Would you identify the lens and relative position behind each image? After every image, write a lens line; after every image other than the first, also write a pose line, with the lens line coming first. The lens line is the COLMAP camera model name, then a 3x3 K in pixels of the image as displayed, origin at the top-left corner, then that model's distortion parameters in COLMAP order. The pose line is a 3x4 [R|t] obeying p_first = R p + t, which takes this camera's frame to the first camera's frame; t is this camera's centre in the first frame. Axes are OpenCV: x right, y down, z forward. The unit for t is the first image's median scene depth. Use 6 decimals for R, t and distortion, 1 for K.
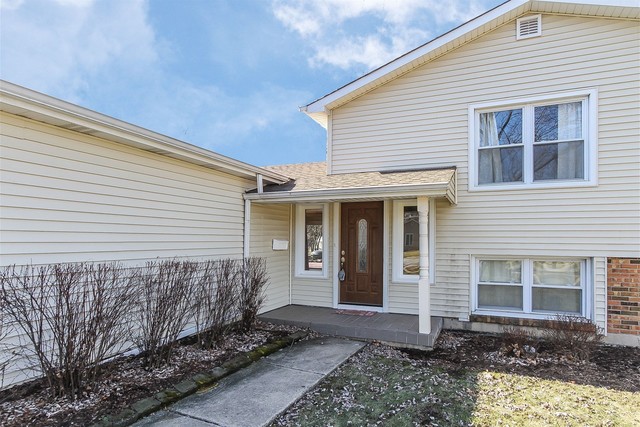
lens RADIAL K [[358.2, 0, 332.5], [0, 358.2, 240.5], [0, 0, 1]] dist [0.002370, 0.000660]
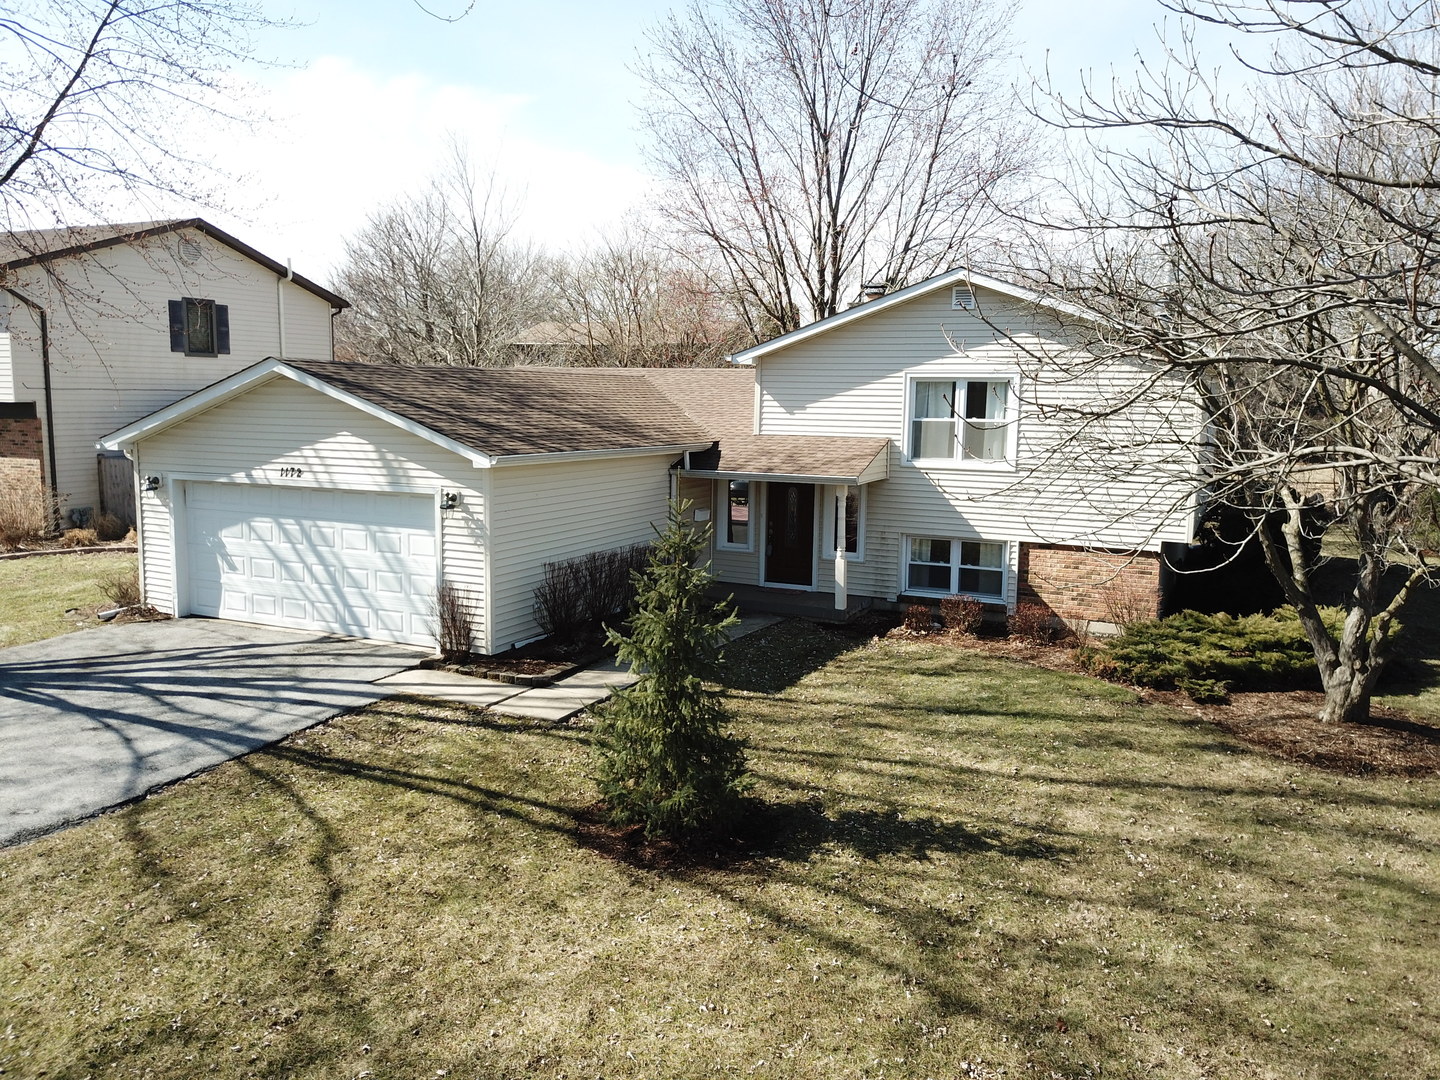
lens RADIAL K [[991.8, 0, 758.3], [0, 991.8, 535.7], [0, 0, 1]] dist [0.005141, 0.001517]
pose [[0.999476, 0.019418, -0.025896, 0.069550], [-0.015993, 0.991844, 0.126452, -0.290842], [0.028140, -0.125972, 0.991635, -1.683709]]
